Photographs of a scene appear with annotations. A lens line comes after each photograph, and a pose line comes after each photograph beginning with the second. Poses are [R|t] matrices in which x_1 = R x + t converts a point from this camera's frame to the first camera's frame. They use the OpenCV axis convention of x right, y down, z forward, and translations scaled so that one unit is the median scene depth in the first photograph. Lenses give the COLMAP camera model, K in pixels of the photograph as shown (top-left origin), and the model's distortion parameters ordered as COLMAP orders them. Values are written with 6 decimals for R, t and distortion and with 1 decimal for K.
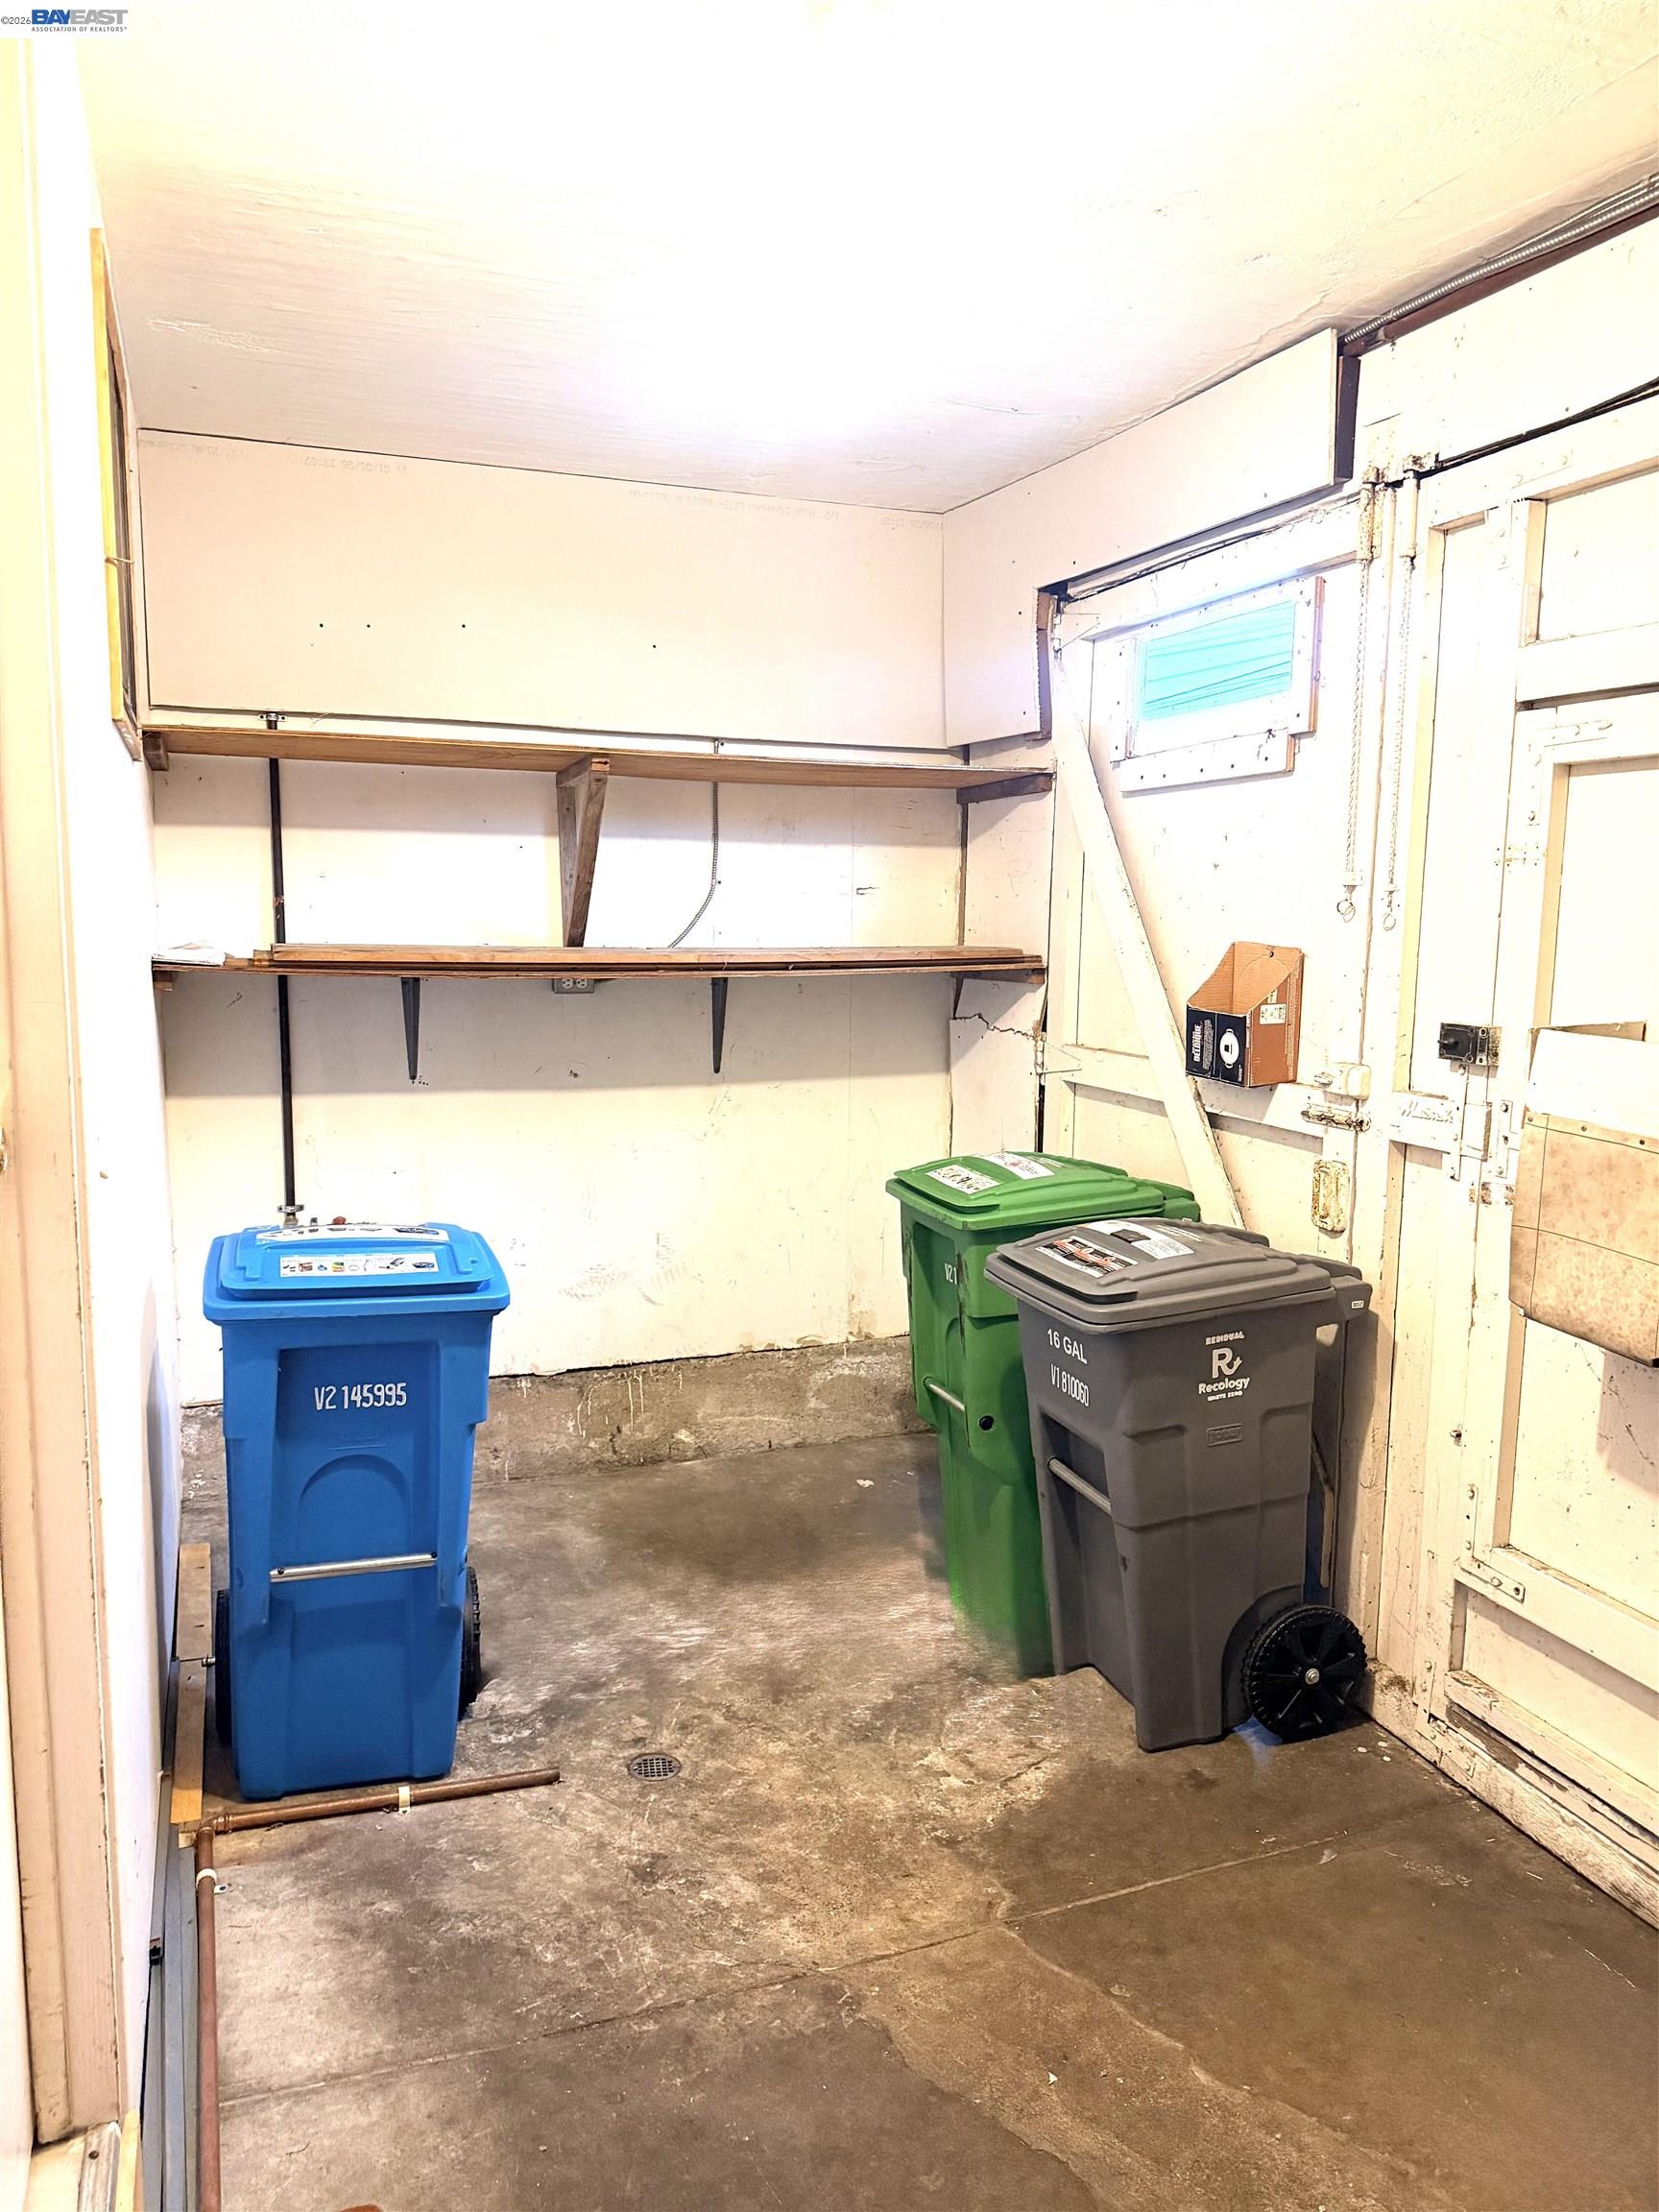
lens RADIAL K [[1542.1, 0, 829.5], [0, 1542.1, 1106.0], [0, 0, 1]] dist [-0.000078, 0.000132]
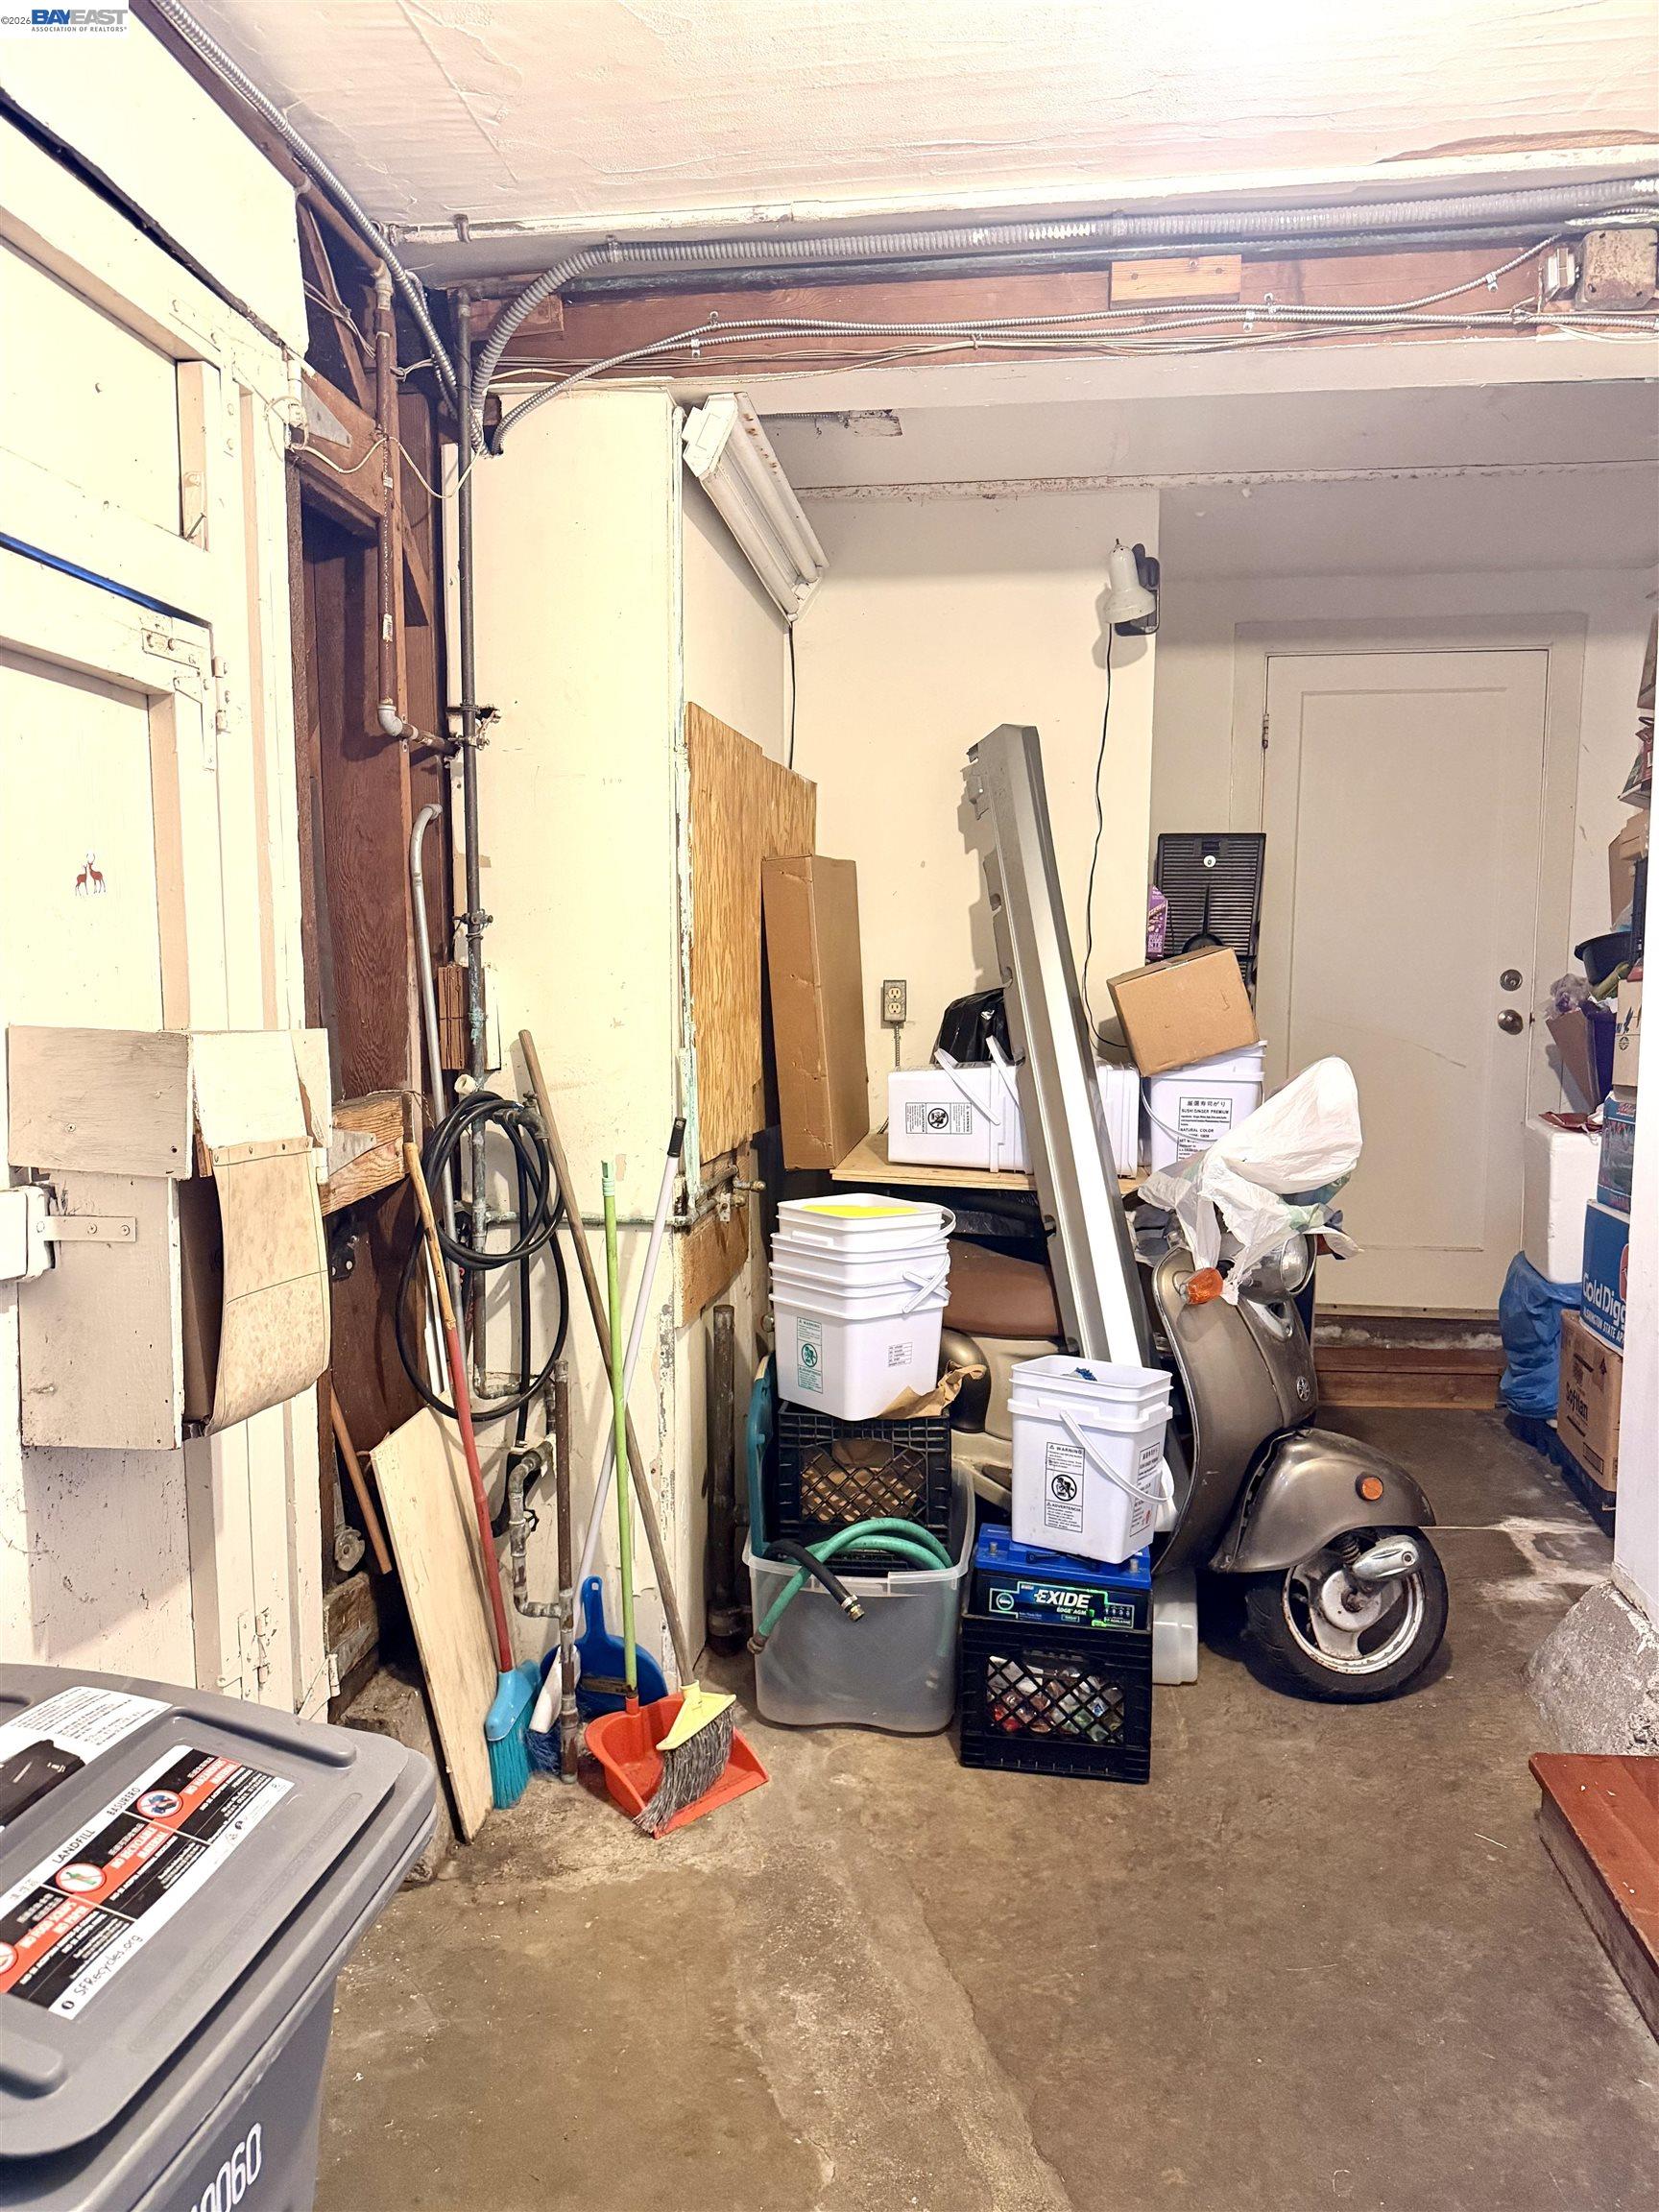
lens RADIAL K [[1542.1, 0, 829.5], [0, 1542.1, 1106.0], [0, 0, 1]] dist [-0.000078, 0.000132]
pose [[-0.867119, -0.067923, 0.493448, -0.153503], [0.046266, 0.975393, 0.215565, -0.164660], [-0.495948, 0.209751, -0.842639, 1.521606]]
